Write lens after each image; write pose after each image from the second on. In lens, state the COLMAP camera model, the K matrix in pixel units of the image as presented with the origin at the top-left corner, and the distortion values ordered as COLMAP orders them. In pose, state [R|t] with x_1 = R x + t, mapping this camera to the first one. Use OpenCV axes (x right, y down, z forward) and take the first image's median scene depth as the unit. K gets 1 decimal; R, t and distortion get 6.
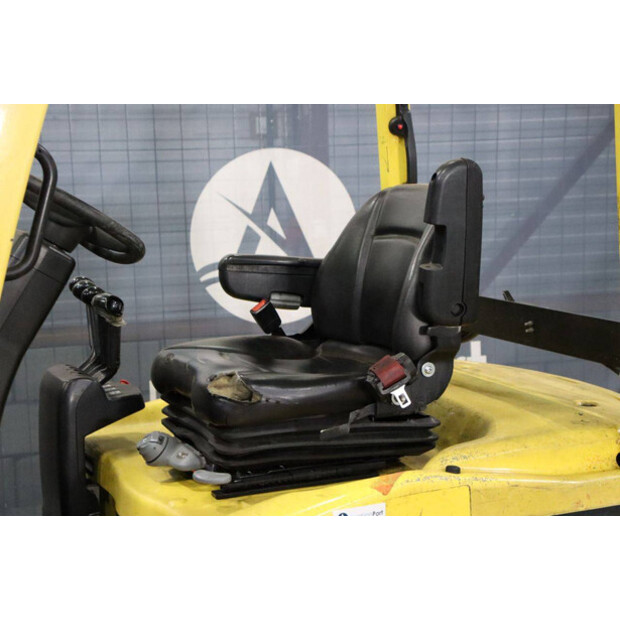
lens RADIAL K [[1248.4, 0, 306.0], [0, 1248.4, 306.9], [0, 0, 1]] dist [0.284517, 0.000000]
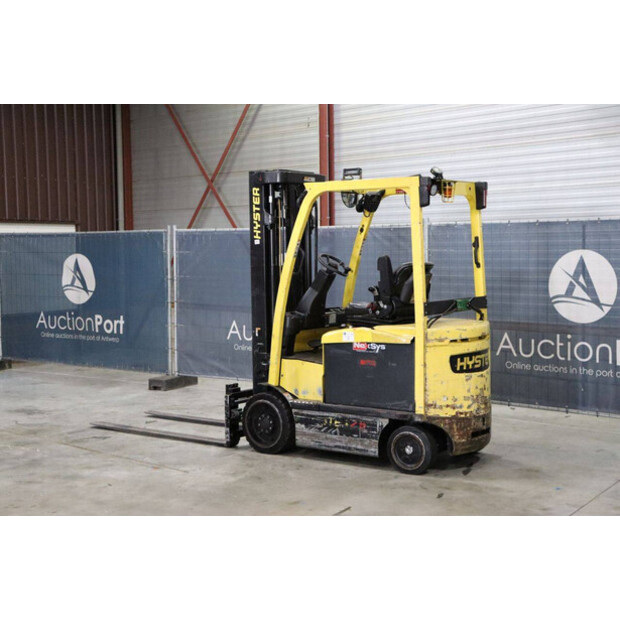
lens RADIAL K [[1021.4, 0, 309.3], [0, 1021.4, 314.7], [0, 0, 1]] dist [0.175305, 0.000000]
pose [[0.485715, 0.084031, -0.870069, 2.818844], [-0.122275, 0.992114, 0.027558, 0.014312], [0.865523, 0.093002, 0.492159, -0.817487]]
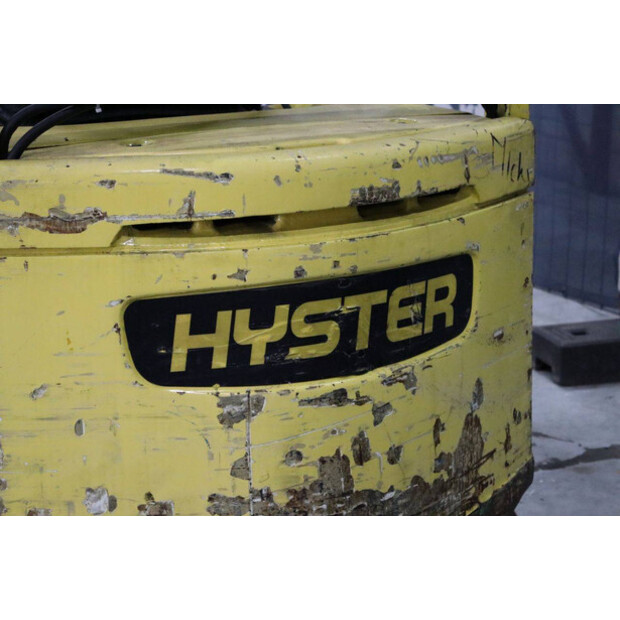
lens RADIAL K [[1464.4, 0, 318.8], [0, 1464.4, 311.4], [0, 0, 1]] dist [0.416670, 0.000000]
pose [[0.071753, 0.275845, -0.958520, 1.194396], [-0.122761, 0.956133, 0.265968, -0.079303], [0.989839, 0.098585, 0.102468, 1.137863]]
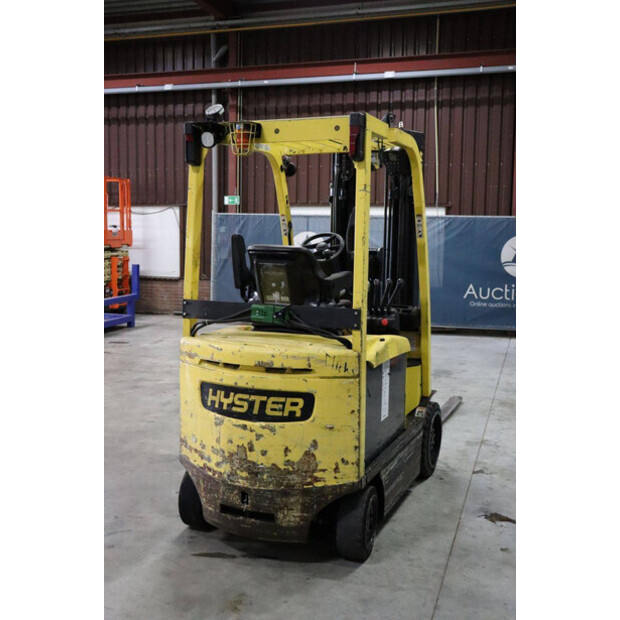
lens RADIAL K [[696.6, 0, 310.1], [0, 696.6, 315.2], [0, 0, 1]] dist [-0.010426, 0.000000]
pose [[-0.734710, 0.101261, -0.670781, 1.107804], [-0.083883, 0.967647, 0.237954, -0.330509], [0.673175, 0.231095, -0.702446, 2.266395]]
